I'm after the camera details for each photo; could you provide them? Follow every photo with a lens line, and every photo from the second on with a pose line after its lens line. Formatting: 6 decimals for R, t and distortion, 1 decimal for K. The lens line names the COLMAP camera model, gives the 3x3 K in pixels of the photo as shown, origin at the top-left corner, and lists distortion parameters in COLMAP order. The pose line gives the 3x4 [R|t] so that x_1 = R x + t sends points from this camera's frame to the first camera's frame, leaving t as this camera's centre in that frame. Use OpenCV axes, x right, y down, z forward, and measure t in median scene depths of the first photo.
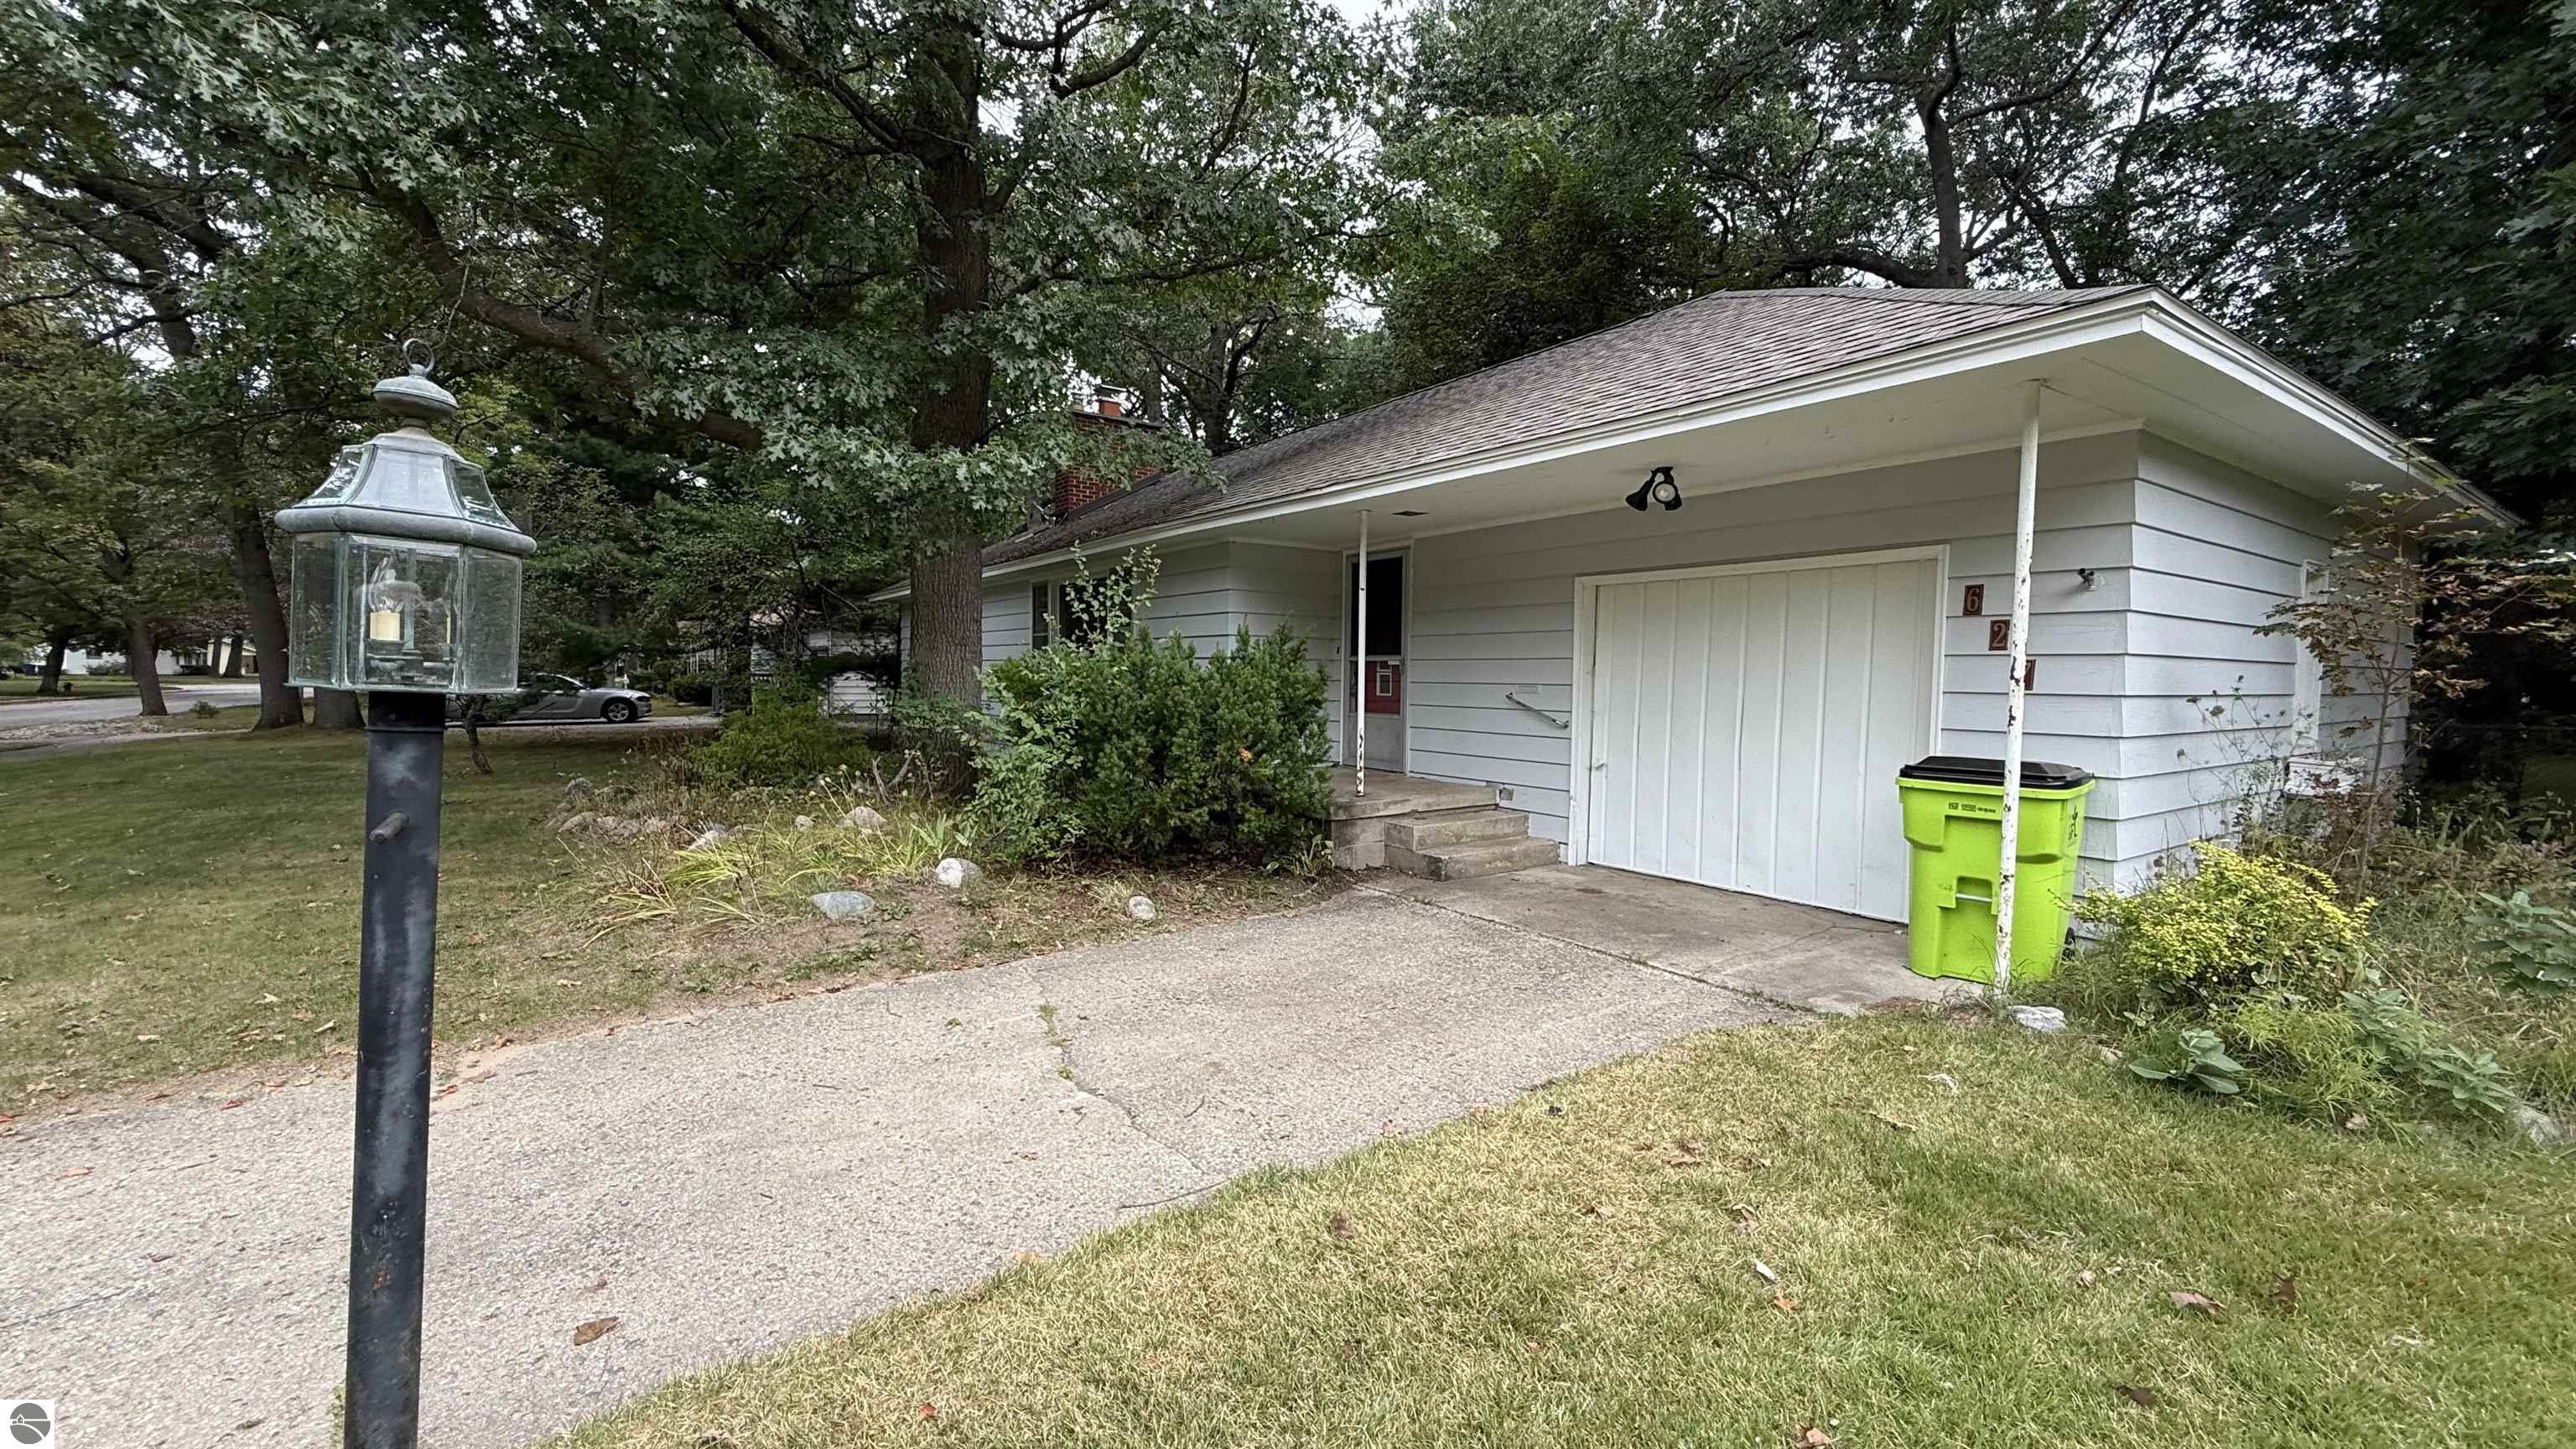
lens RADIAL K [[1025.0, 0, 1283.4], [0, 1025.0, 726.9], [0, 0, 1]] dist [0.000824, -0.000371]
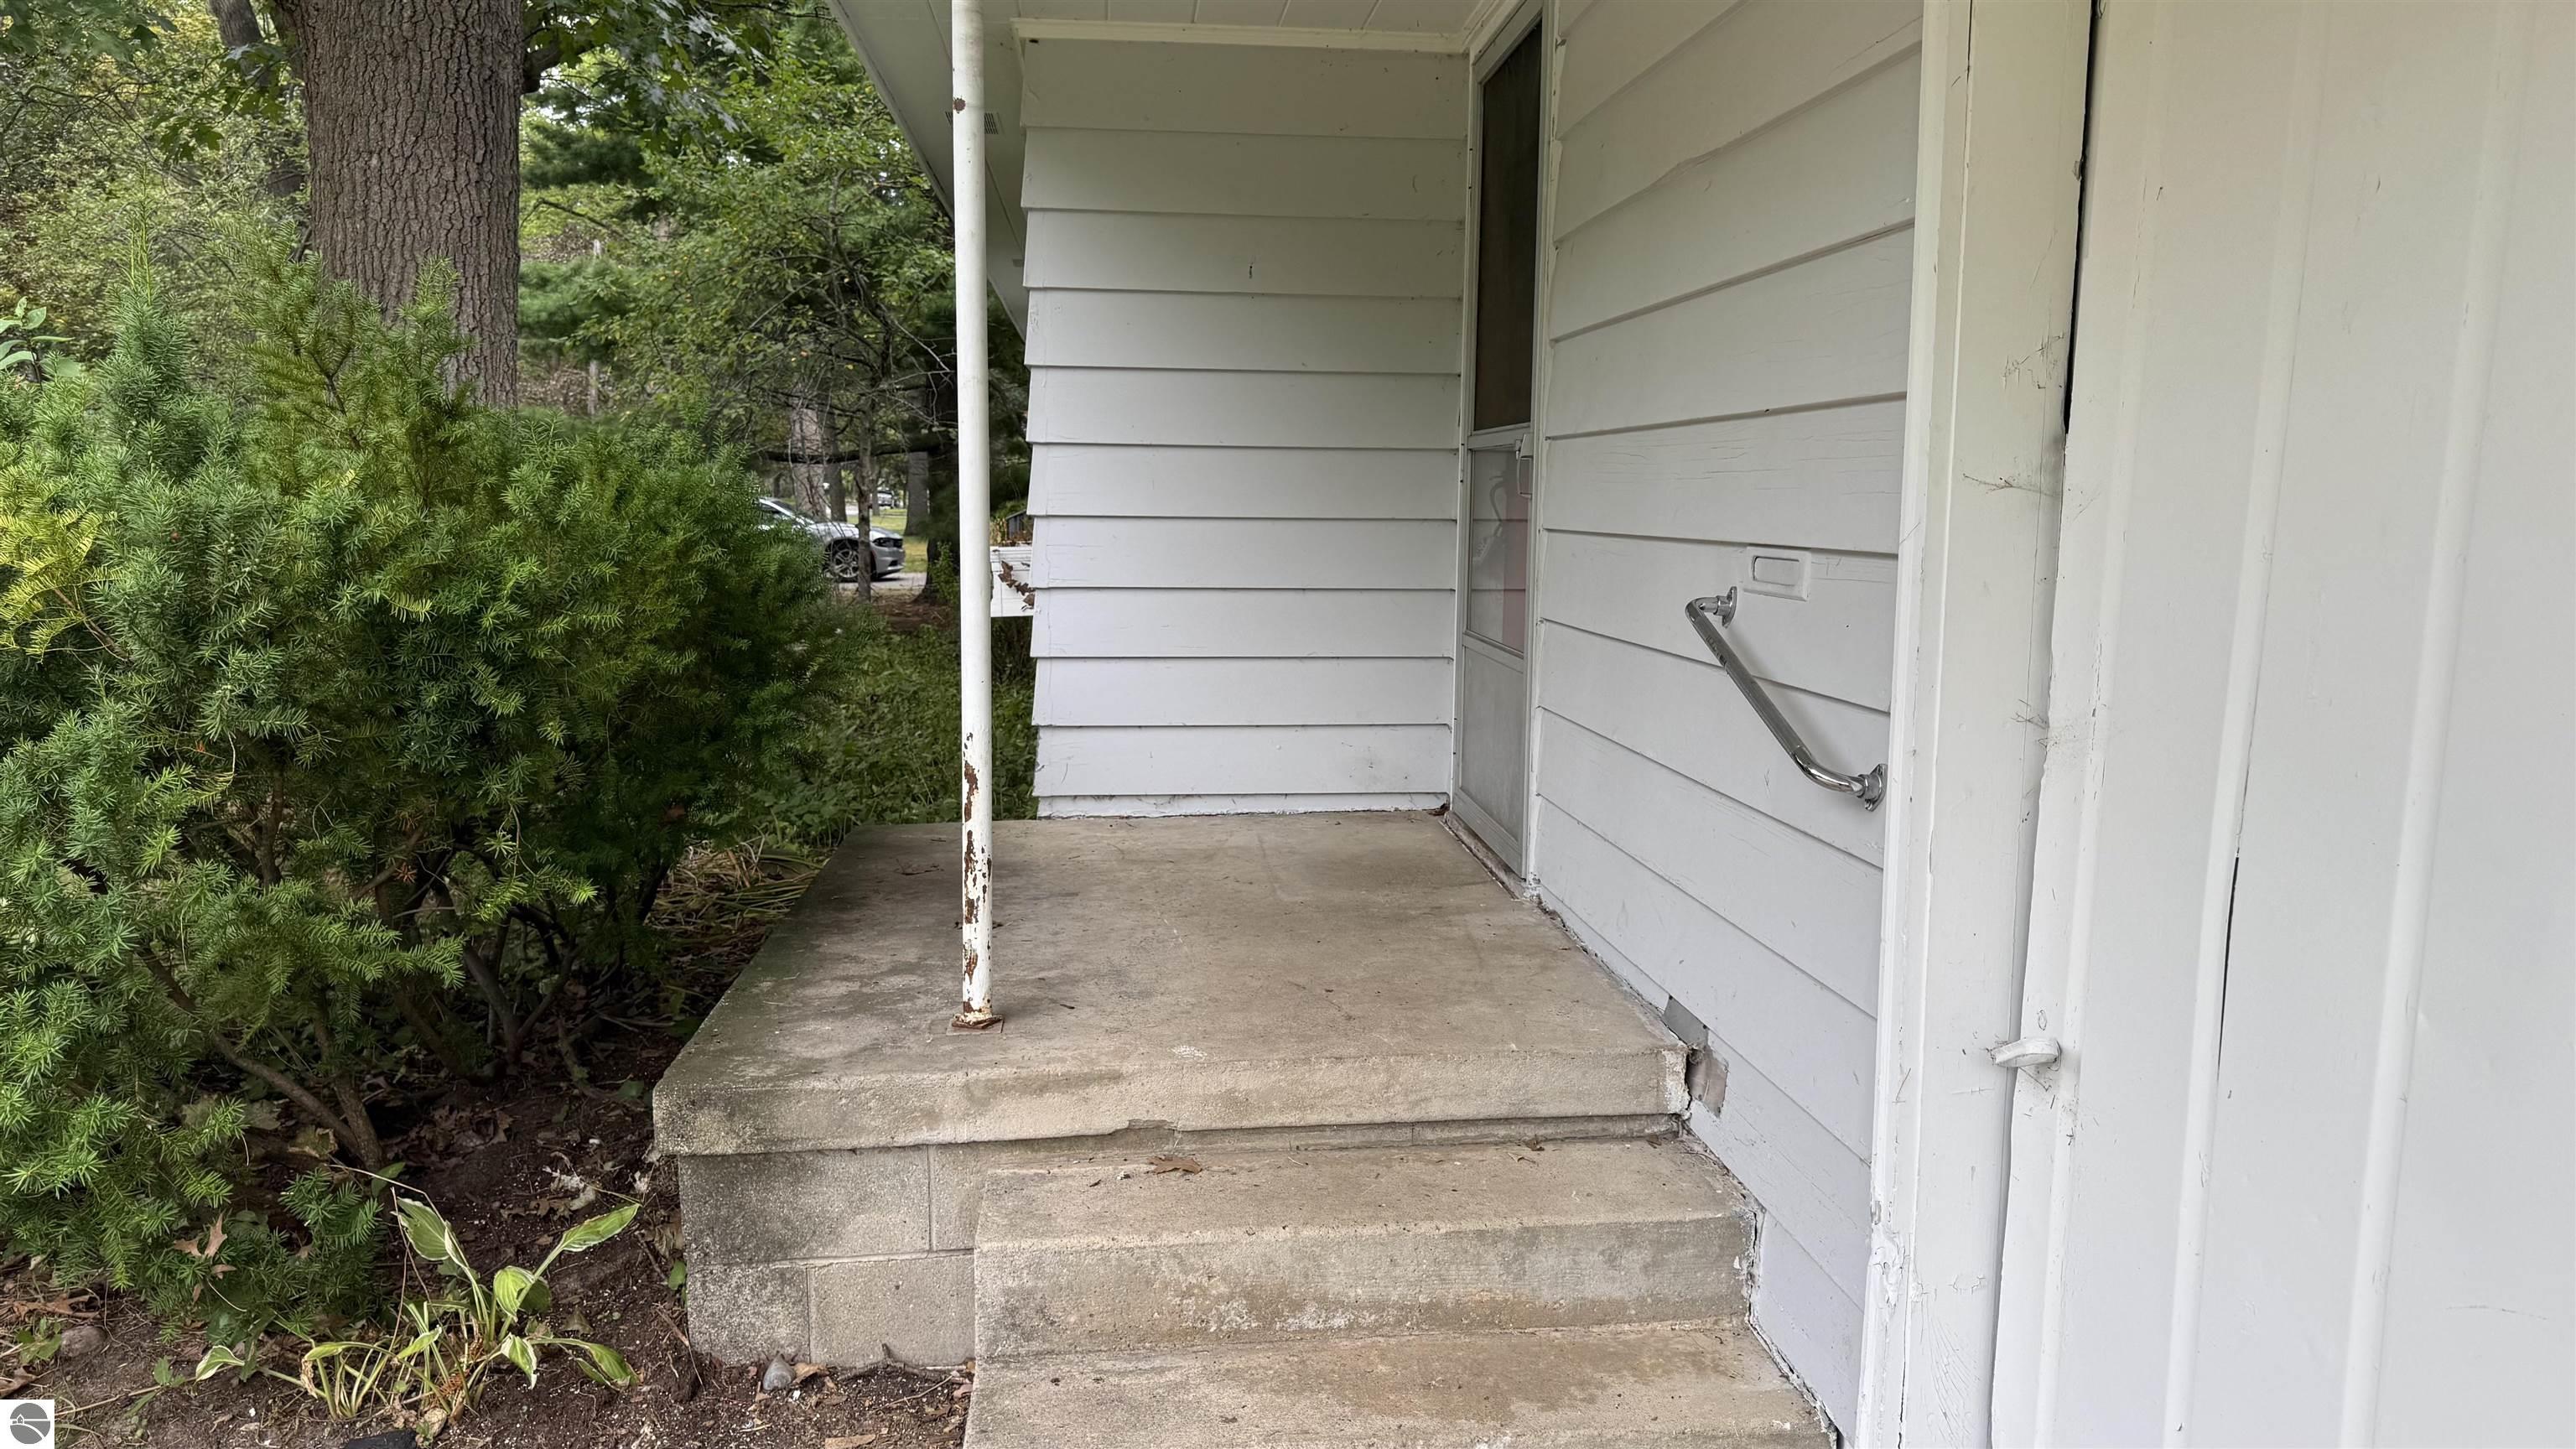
lens RADIAL K [[1793.7, 0, 1298.1], [0, 1793.7, 752.6], [0, 0, 1]] dist [0.099220, -0.126554]
pose [[0.885022, 0.062028, -0.461399, 0.370860], [-0.021339, 0.995447, 0.092892, -0.038355], [0.465061, -0.072366, 0.882316, 0.769457]]
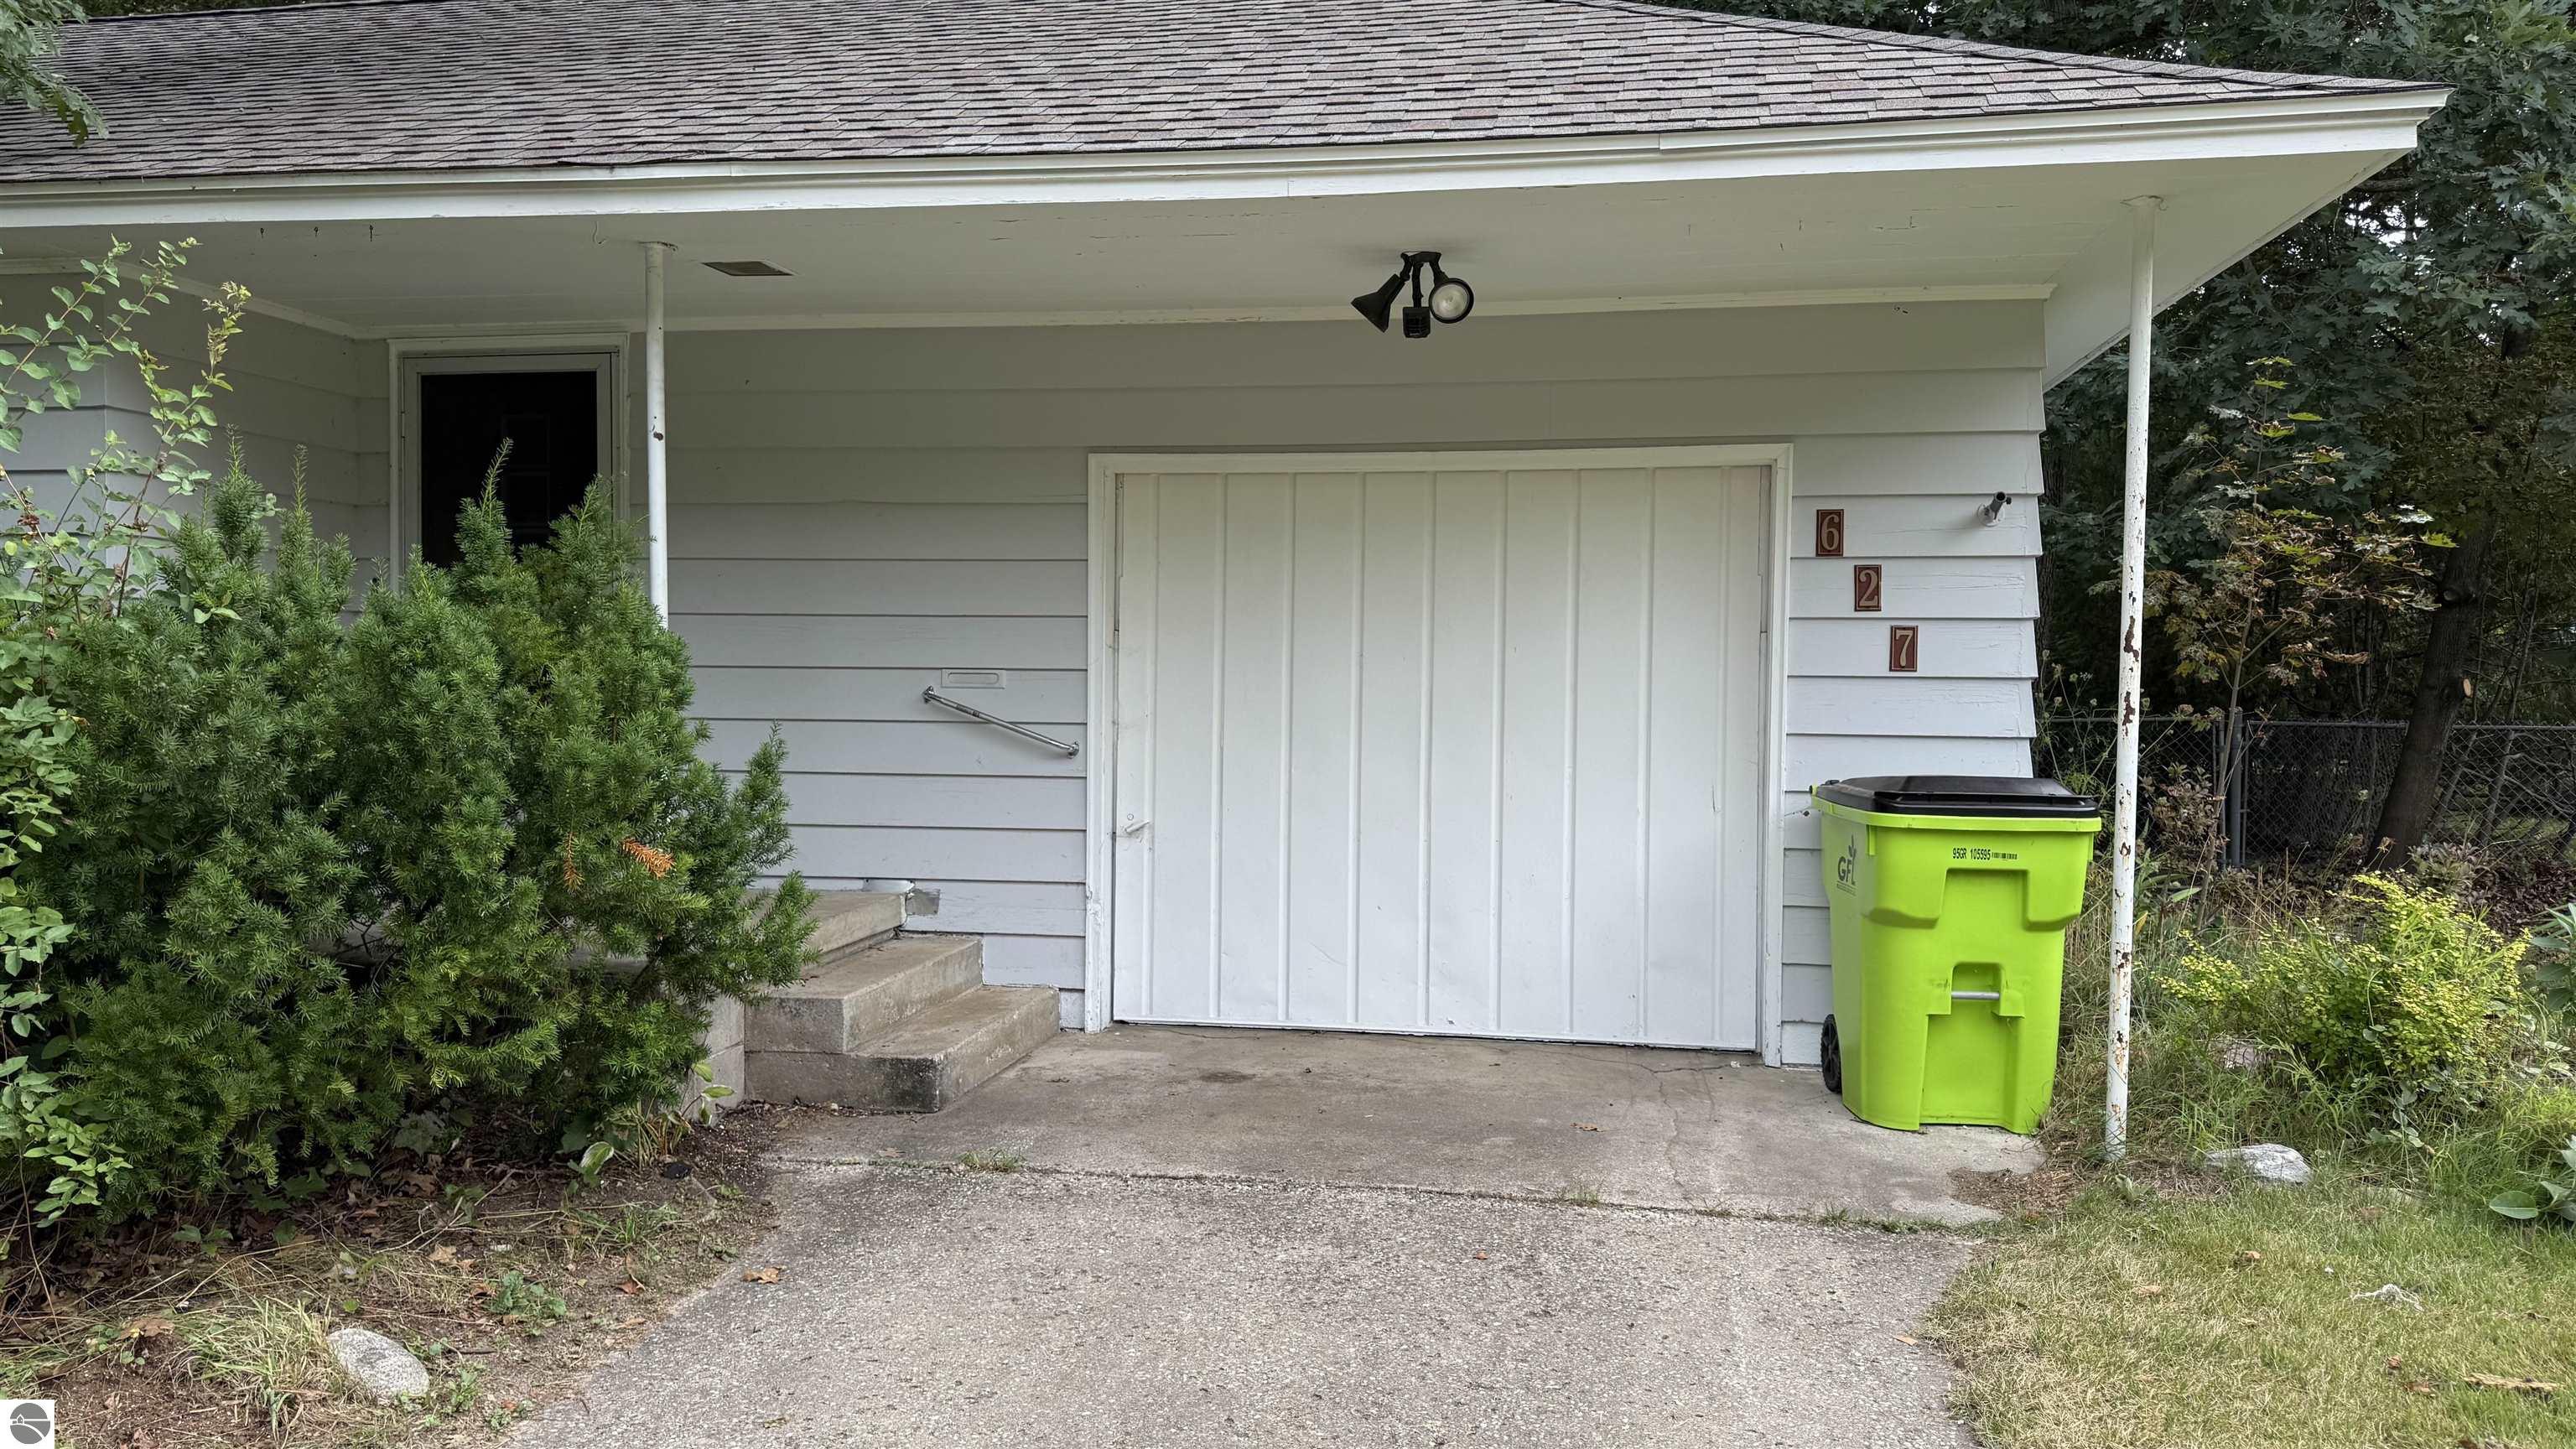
lens RADIAL K [[1793.7, 0, 1298.1], [0, 1793.7, 752.6], [0, 0, 1]] dist [0.099220, -0.126554]
pose [[0.697132, -0.036795, 0.715998, -0.301139], [0.035849, 0.999222, 0.016446, -0.012728], [-0.716046, 0.014203, 0.697908, 0.351914]]
